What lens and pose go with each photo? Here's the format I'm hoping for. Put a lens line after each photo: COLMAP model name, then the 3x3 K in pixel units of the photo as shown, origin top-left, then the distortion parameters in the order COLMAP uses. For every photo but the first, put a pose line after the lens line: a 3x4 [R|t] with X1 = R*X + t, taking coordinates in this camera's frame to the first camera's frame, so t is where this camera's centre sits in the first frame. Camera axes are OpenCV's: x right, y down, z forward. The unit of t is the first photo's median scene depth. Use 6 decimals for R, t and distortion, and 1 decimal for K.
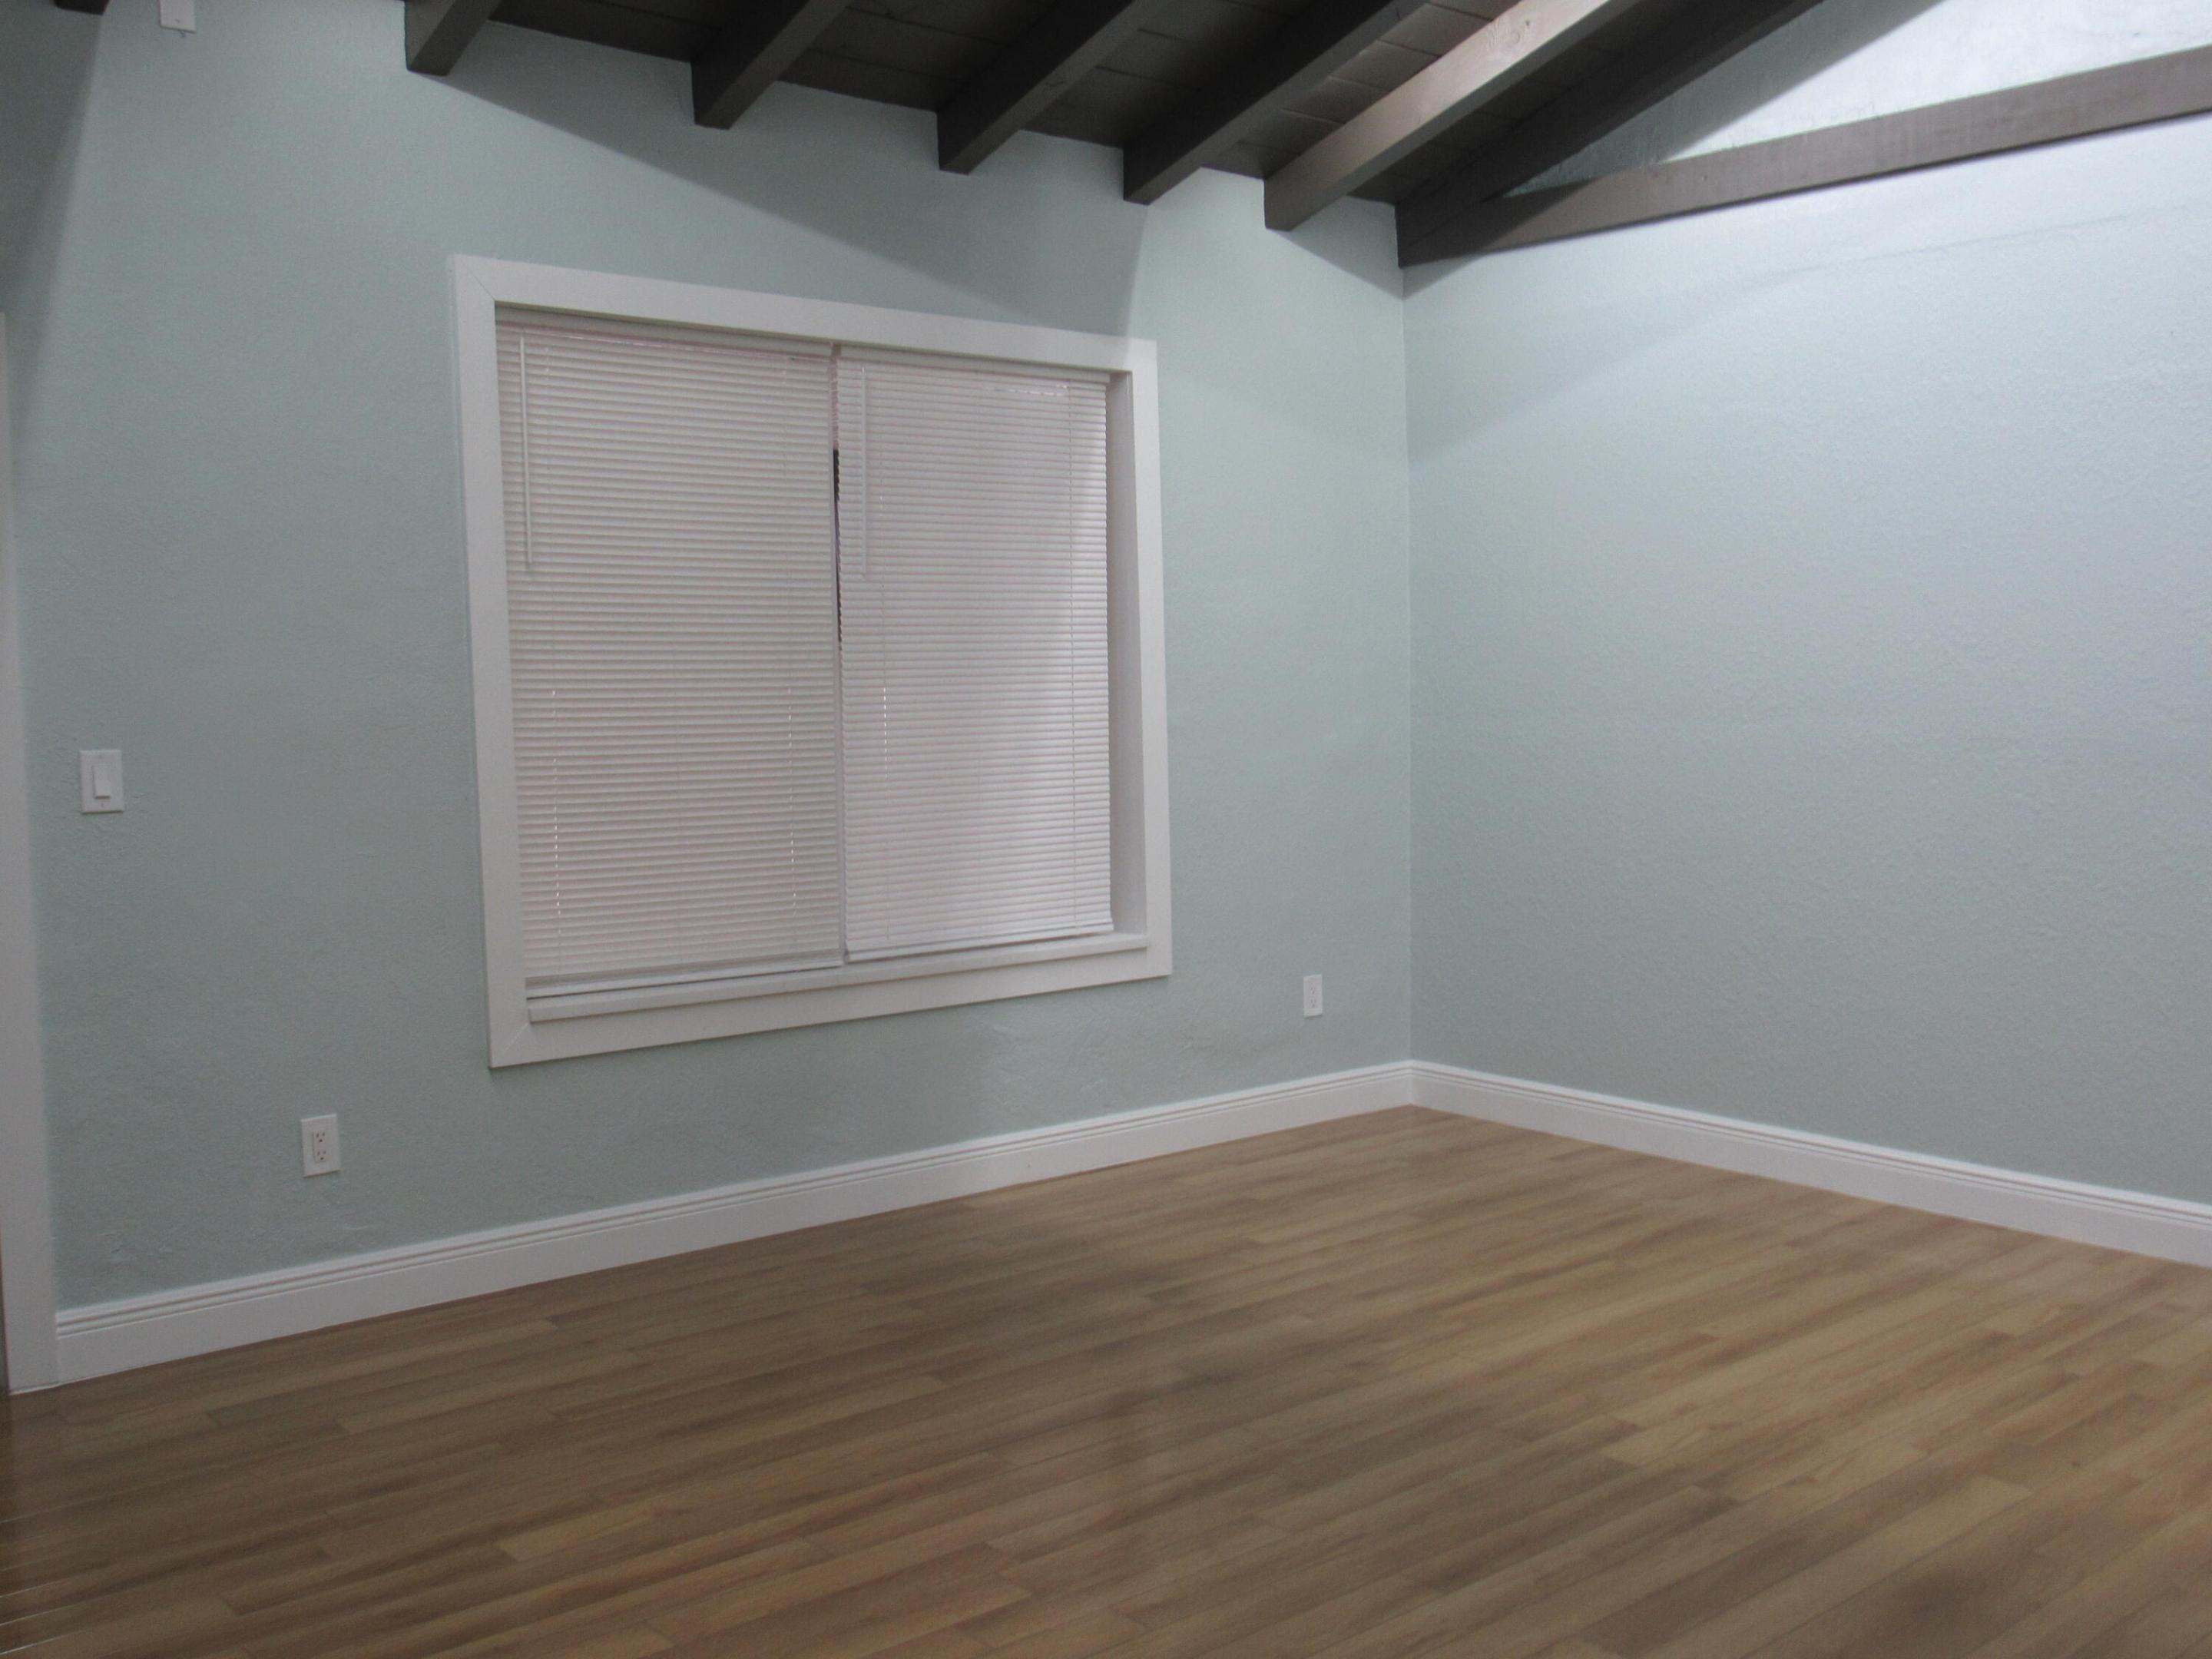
lens RADIAL K [[2101.7, 0, 1106.0], [0, 2101.7, 829.5], [0, 0, 1]] dist [-0.030766, 0.004462]
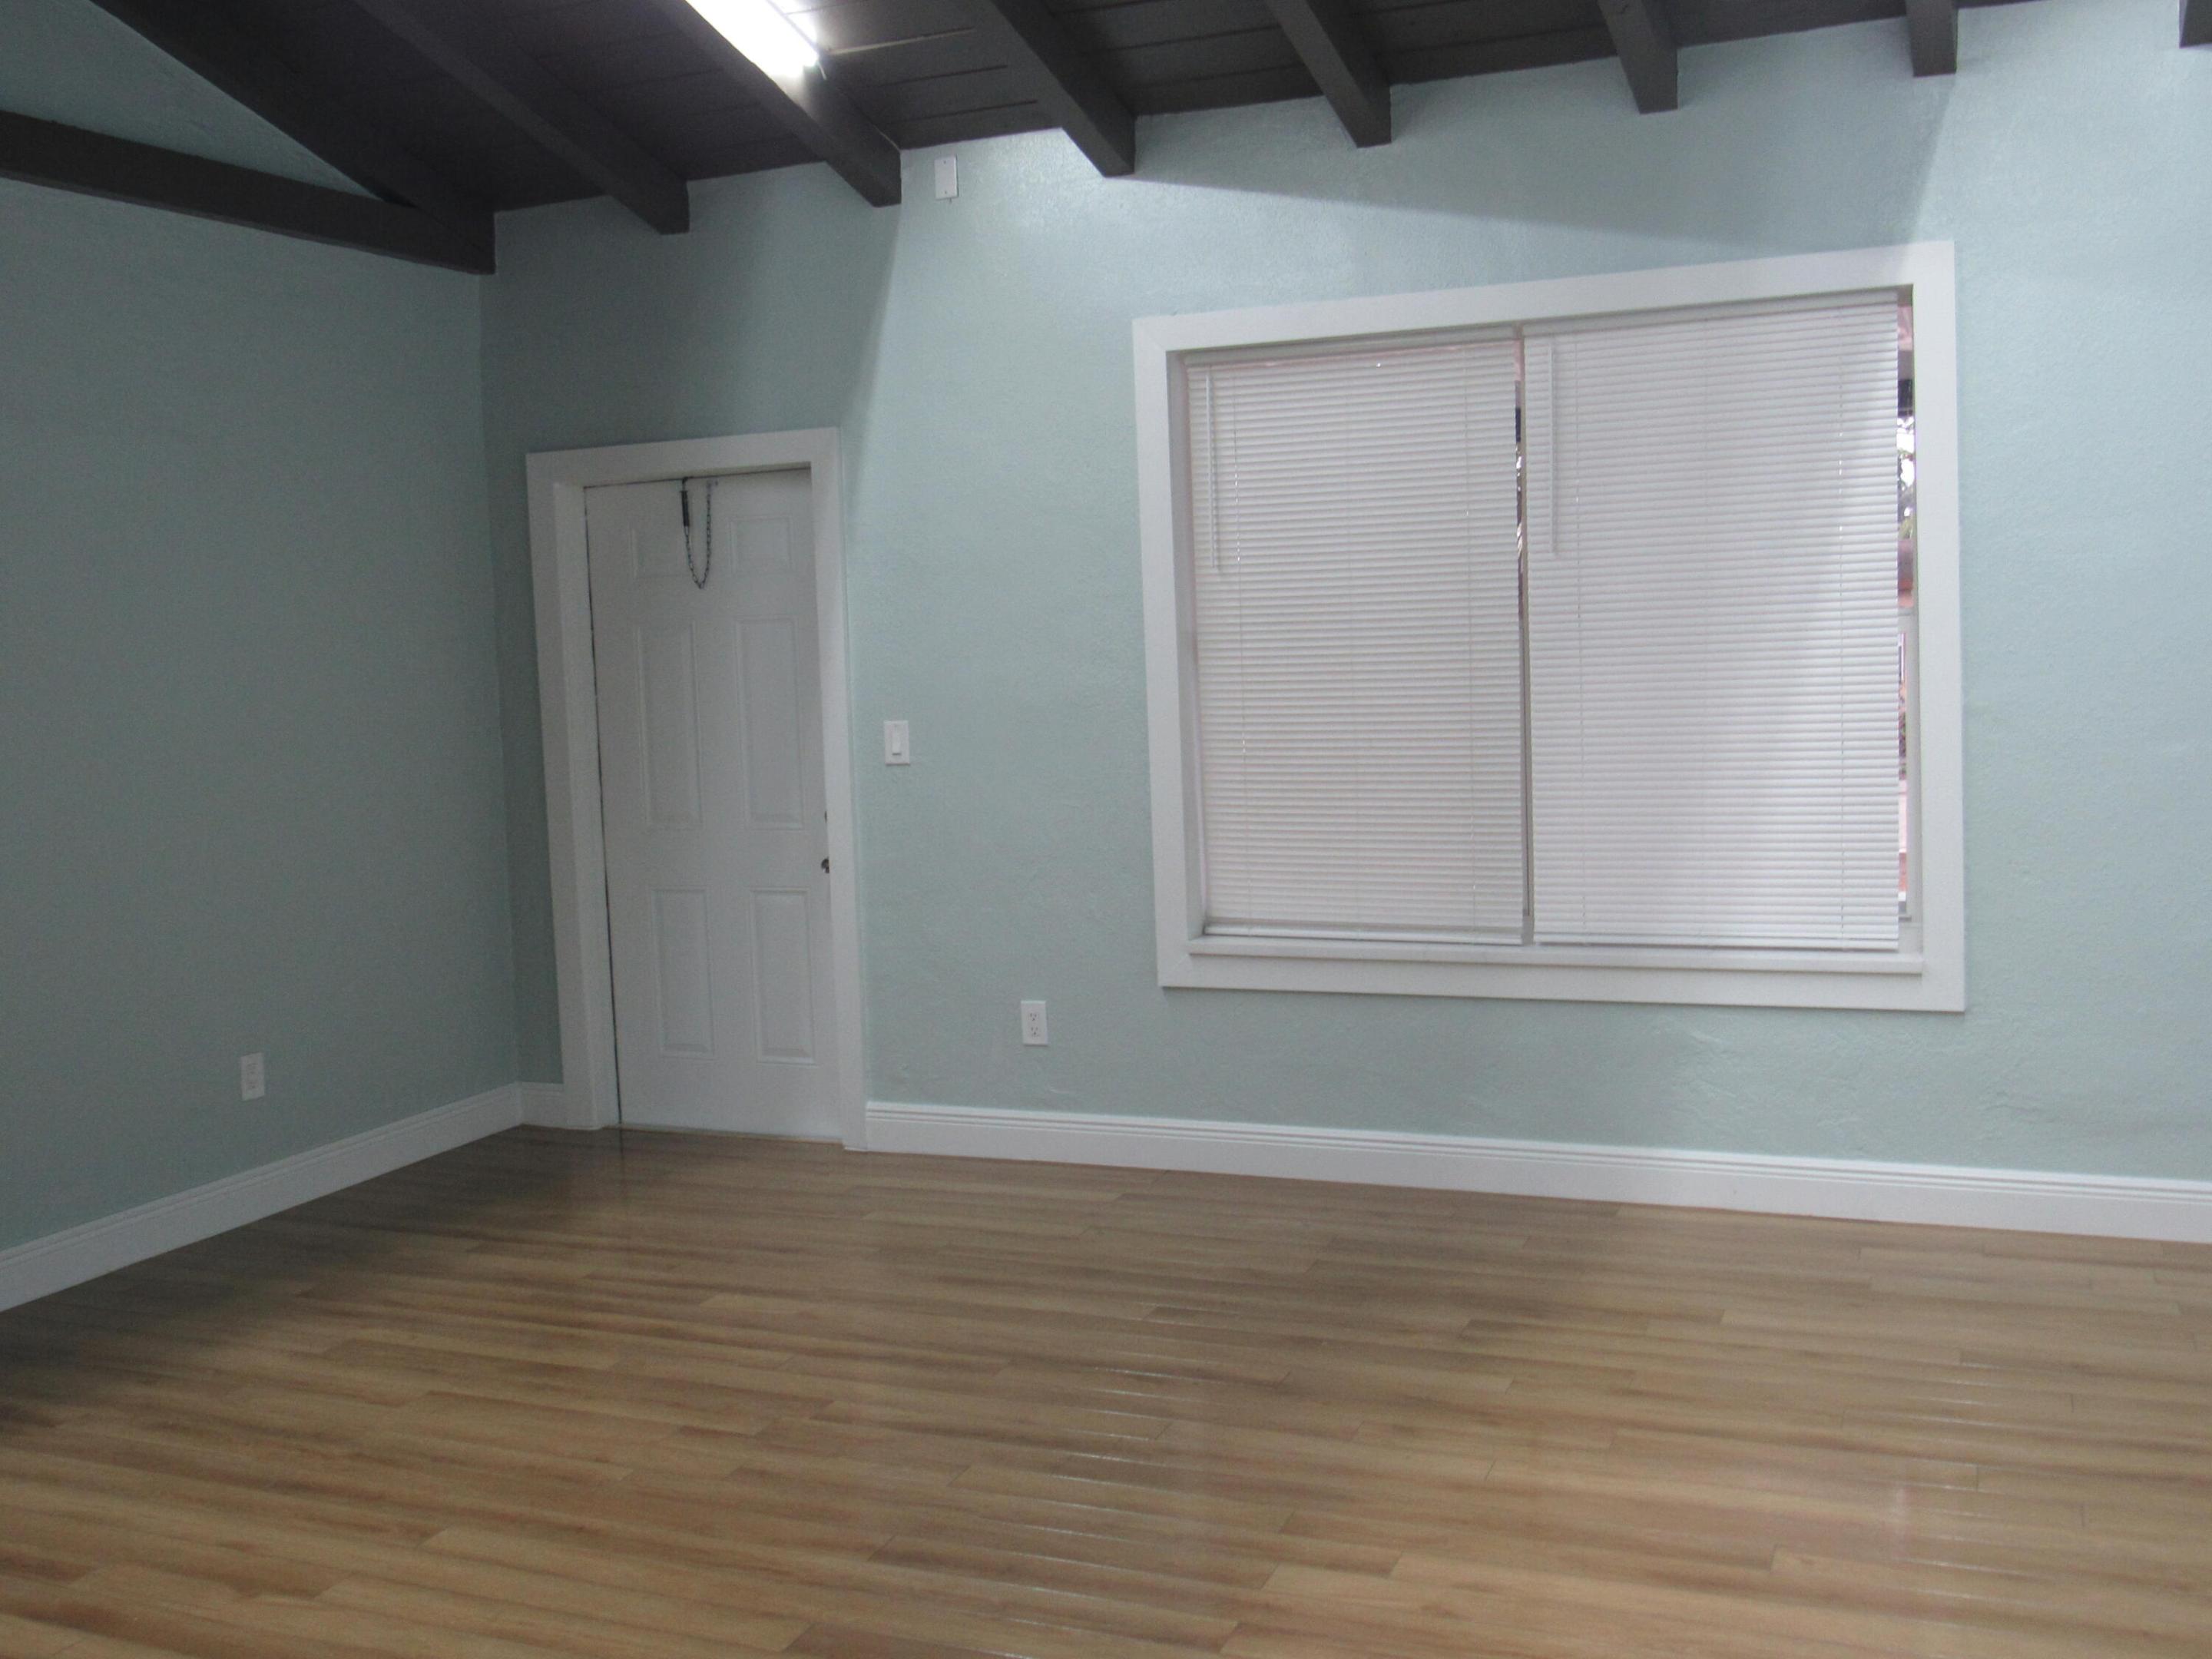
lens RADIAL K [[2101.7, 0, 1106.0], [0, 2101.7, 829.5], [0, 0, 1]] dist [-0.030766, 0.004462]
pose [[0.447739, 0.074705, -0.891038, 0.814942], [-0.034976, 0.997204, 0.066031, -0.059632], [0.893480, 0.001600, 0.449100, 0.445598]]
